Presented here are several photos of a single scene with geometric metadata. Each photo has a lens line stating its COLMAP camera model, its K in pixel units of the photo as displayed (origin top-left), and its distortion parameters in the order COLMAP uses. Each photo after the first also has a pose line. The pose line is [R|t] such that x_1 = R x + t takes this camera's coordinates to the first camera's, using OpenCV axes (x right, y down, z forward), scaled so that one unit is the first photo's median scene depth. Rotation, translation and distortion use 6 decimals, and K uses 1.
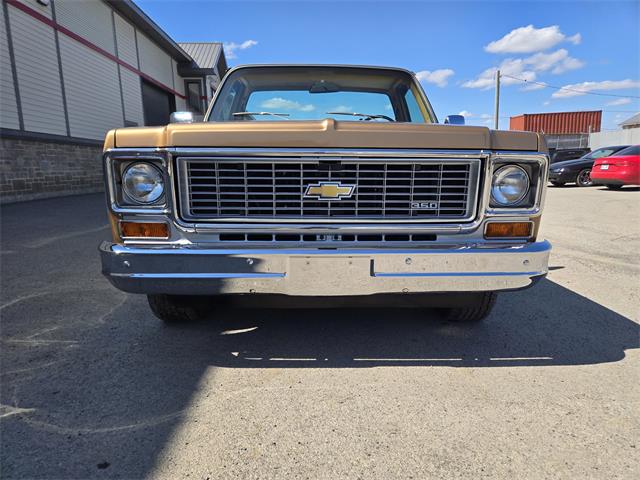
lens RADIAL K [[427.0, 0, 324.5], [0, 427.0, 247.4], [0, 0, 1]] dist [0.068067, -0.059775]
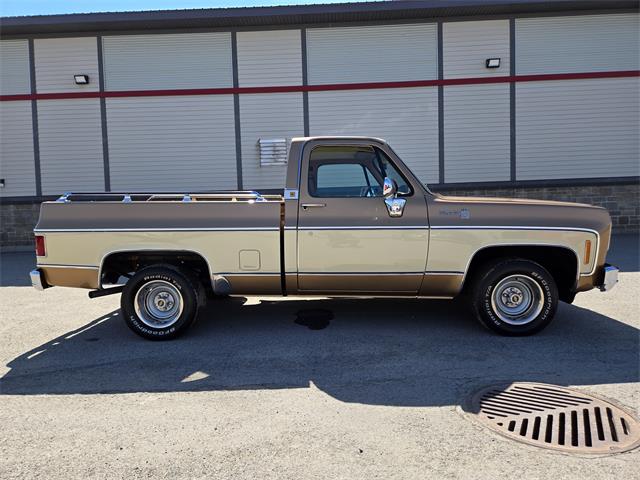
lens RADIAL K [[422.3, 0, 320.0], [0, 422.3, 240.0], [0, 0, 1]] dist [0.060399, -0.051839]
pose [[-0.063718, 0.033984, -0.997389, 0.464316], [-0.152396, 0.987367, 0.043379, -0.096699], [0.986263, 0.154762, -0.057734, 0.654966]]
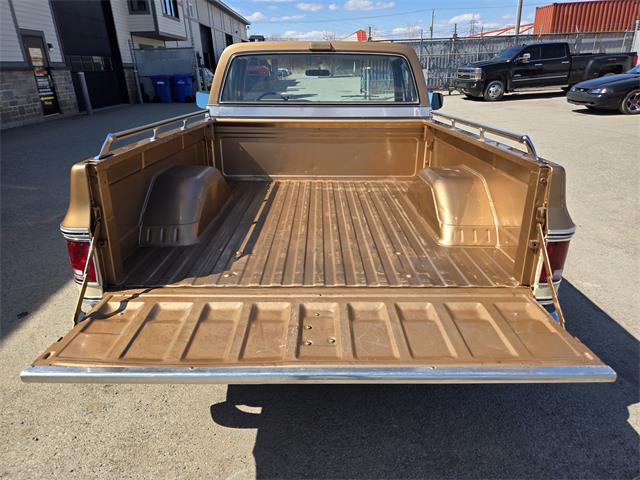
lens RADIAL K [[428.2, 0, 321.8], [0, 428.2, 239.5], [0, 0, 1]] dist [0.063066, -0.052114]
pose [[0.999725, -0.006890, -0.022426, 0.104659], [0.011153, 0.980551, 0.195948, -0.106598], [0.020640, -0.196144, 0.980358, 0.271517]]
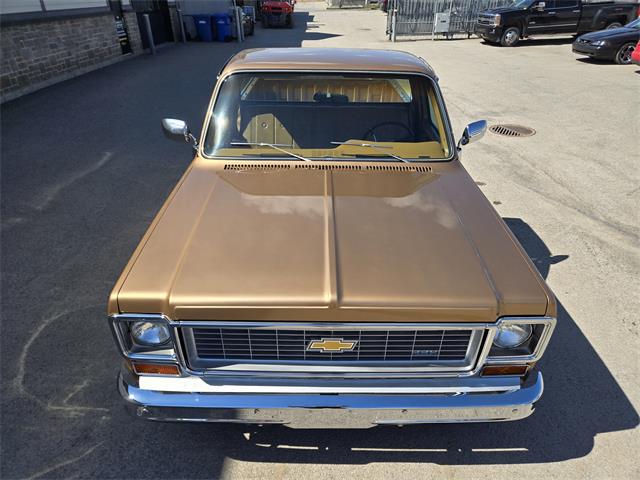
lens RADIAL K [[427.0, 0, 324.5], [0, 427.0, 247.4], [0, 0, 1]] dist [0.068067, -0.059775]
pose [[0.999790, 0.012859, -0.015945, 0.001151], [-0.006697, 0.940821, 0.338837, -0.111017], [0.019358, -0.338659, 0.940710, 0.017847]]
